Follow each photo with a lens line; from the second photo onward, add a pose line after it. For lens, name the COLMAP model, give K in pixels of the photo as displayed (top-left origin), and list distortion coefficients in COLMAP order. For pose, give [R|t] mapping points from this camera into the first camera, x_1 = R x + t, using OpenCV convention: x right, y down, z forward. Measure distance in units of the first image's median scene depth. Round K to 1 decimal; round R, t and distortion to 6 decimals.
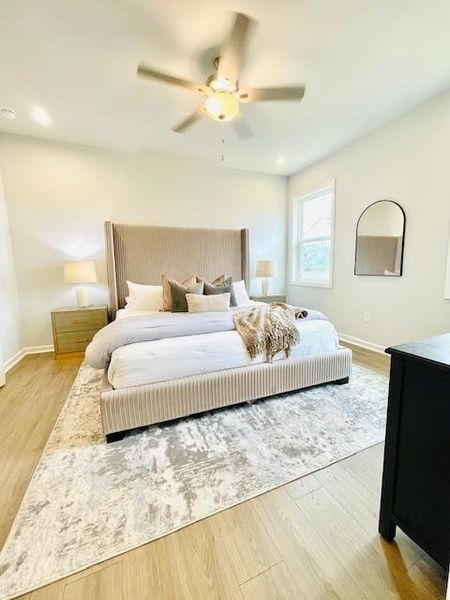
lens RADIAL K [[247.1, 0, 225.0], [0, 247.1, 300.0], [0, 0, 1]] dist [0.000373, 0.000347]
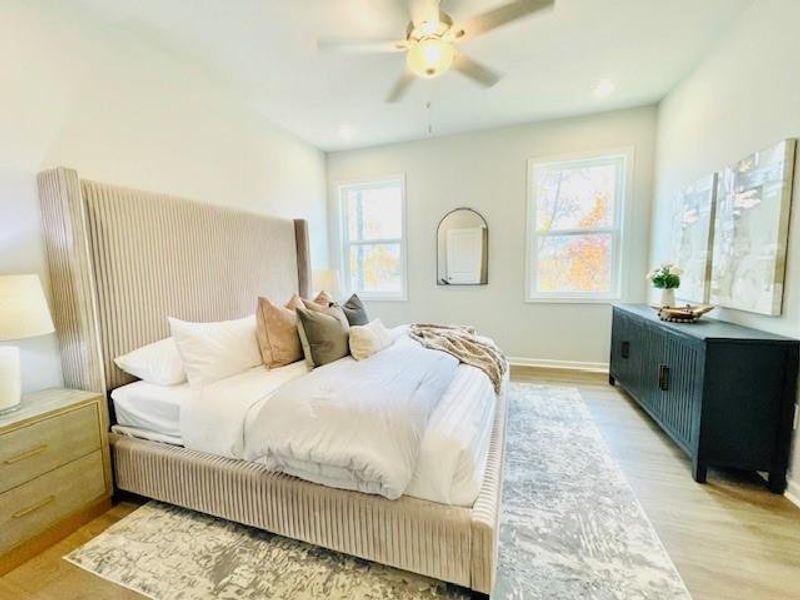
lens RADIAL K [[346.3, 0, 401.3], [0, 346.3, 302.7], [0, 0, 1]] dist [-0.000276, 0.000596]
pose [[0.660554, -0.074621, 0.747061, -0.632855], [0.116102, 0.993231, -0.003448, -0.056609], [-0.741747, 0.089013, 0.664746, 0.328719]]
